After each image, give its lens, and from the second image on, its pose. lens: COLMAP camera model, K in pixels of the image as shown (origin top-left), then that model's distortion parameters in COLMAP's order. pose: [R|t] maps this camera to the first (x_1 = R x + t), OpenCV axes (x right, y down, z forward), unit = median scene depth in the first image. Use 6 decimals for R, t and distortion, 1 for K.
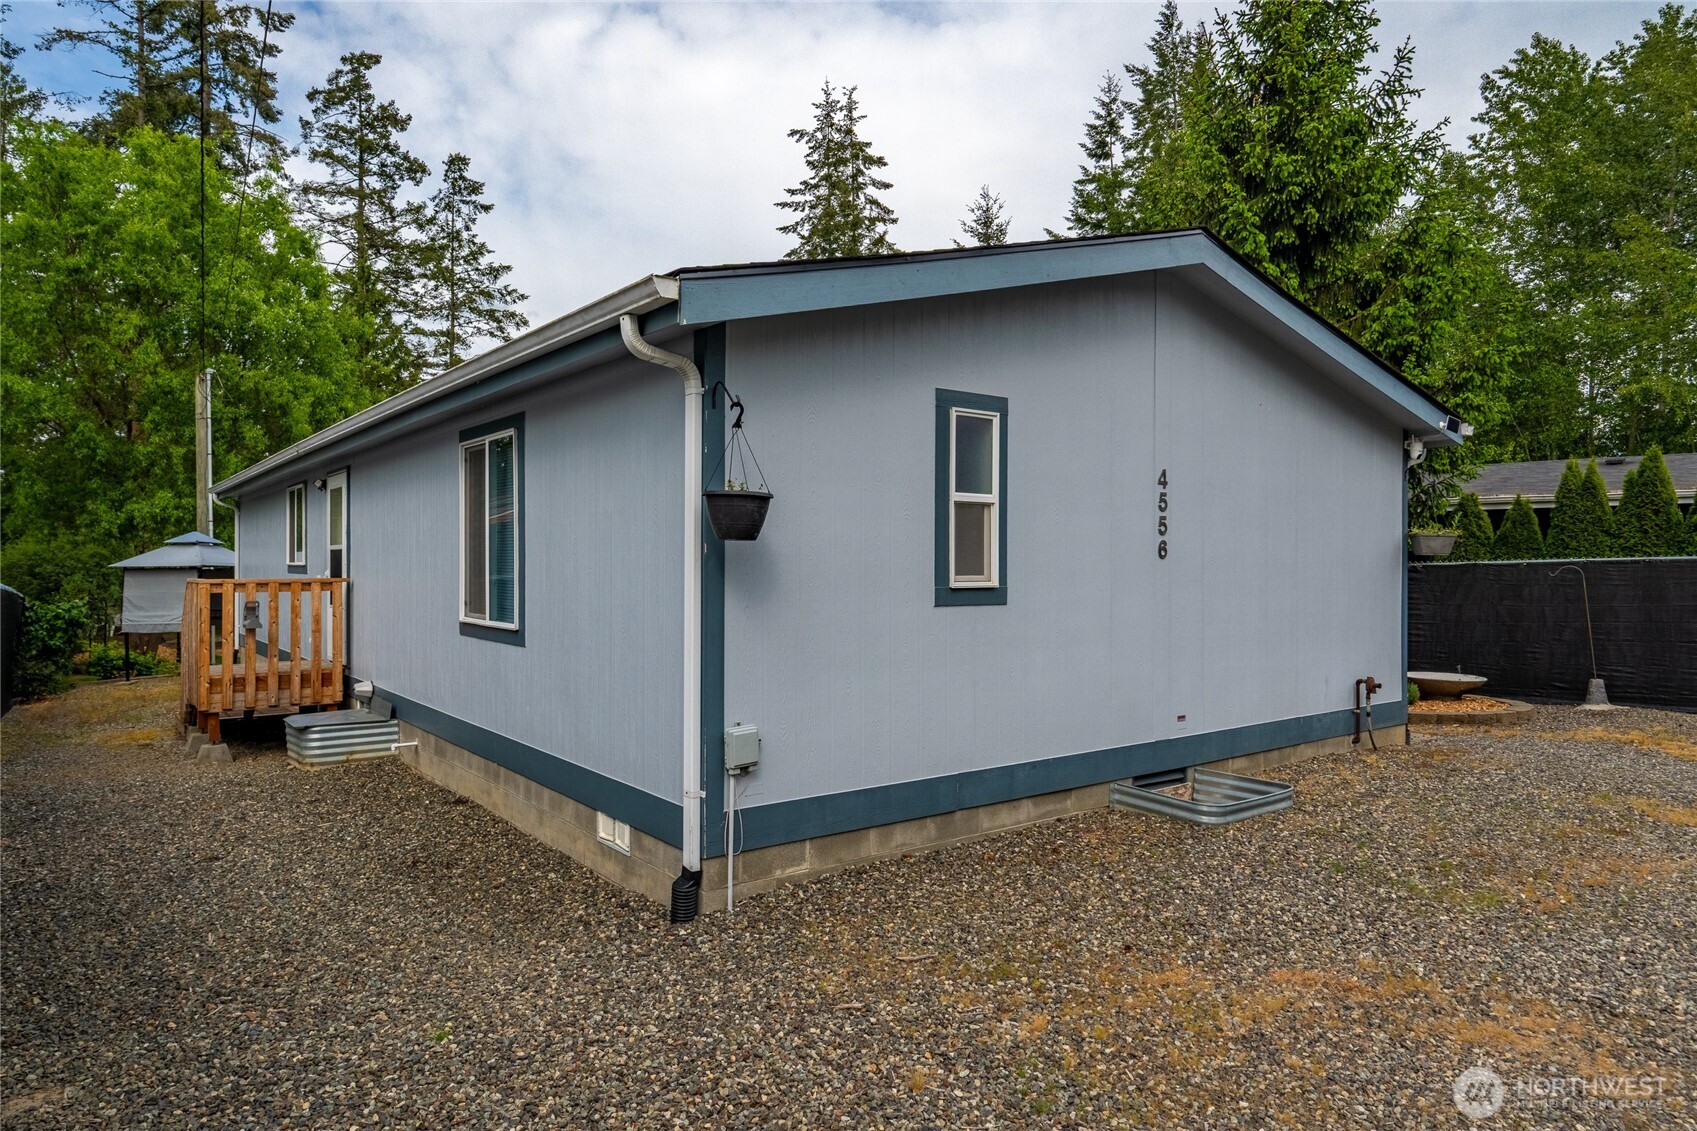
lens RADIAL K [[1038.3, 0, 850.9], [0, 1038.3, 571.5], [0, 0, 1]] dist [-0.002325, -0.004067]
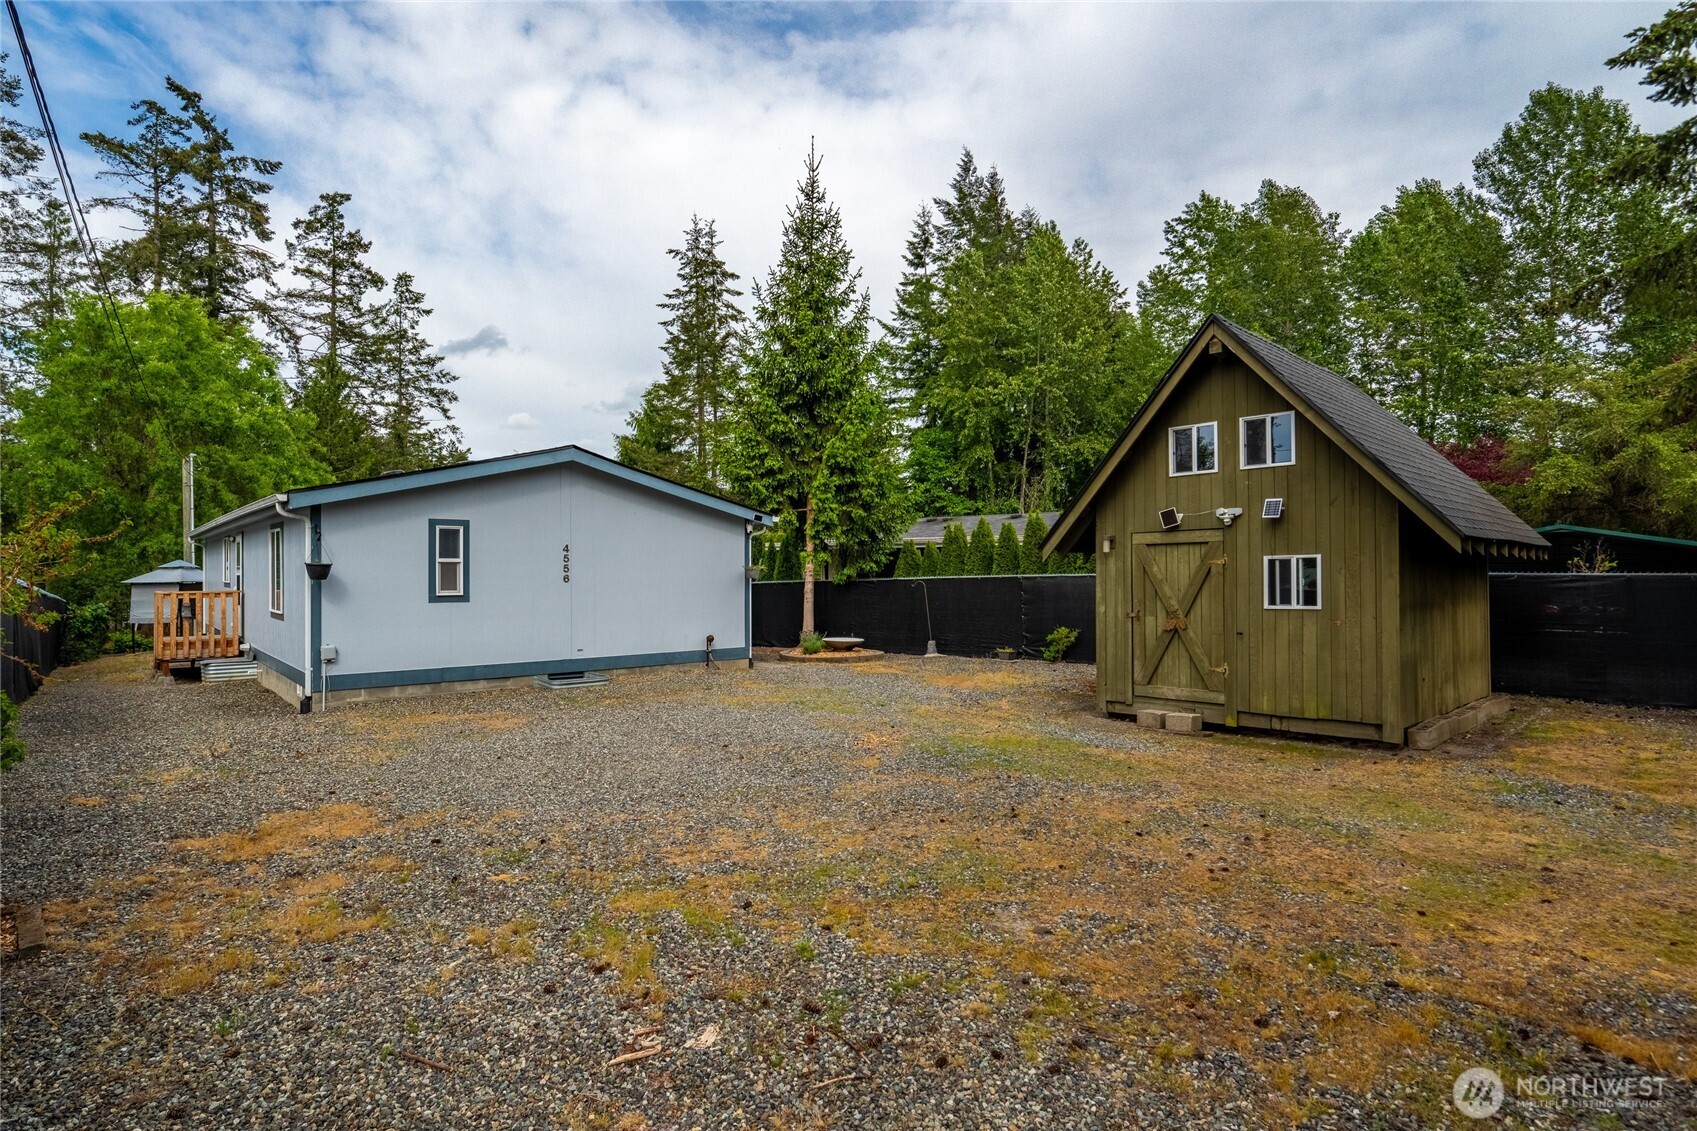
lens RADIAL K [[878.1, 0, 847.2], [0, 878.1, 568.9], [0, 0, 1]] dist [-0.010707, 0.004028]
pose [[0.998563, -0.003521, 0.053471, 0.127342], [0.004048, 0.999944, -0.009747, -0.003230], [-0.053433, 0.009949, 0.998522, -0.156994]]
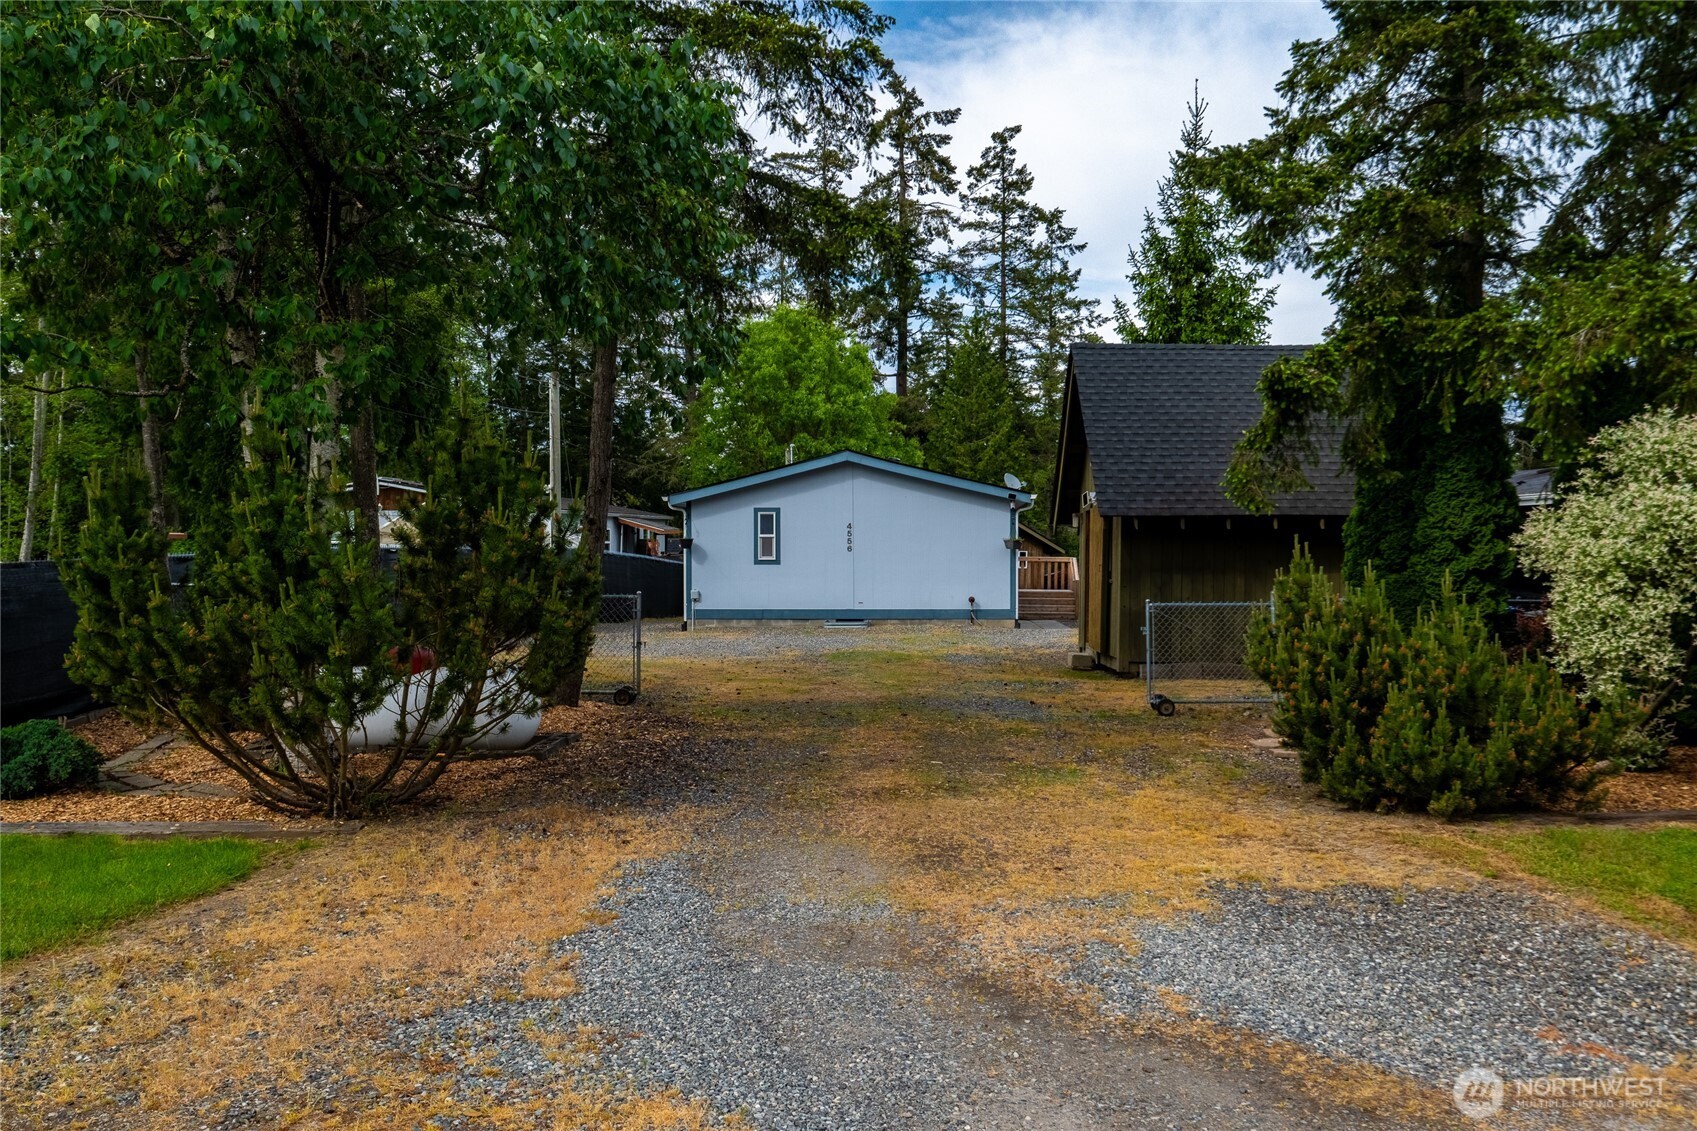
lens RADIAL K [[1348.4, 0, 849.1], [0, 1348.4, 562.2], [0, 0, 1]] dist [0.016152, 0.002997]
pose [[0.745179, 0.004789, -0.666847, 0.463687], [-0.000986, 0.999981, 0.006080, -0.000744], [0.666864, -0.003873, 0.745169, -0.314037]]
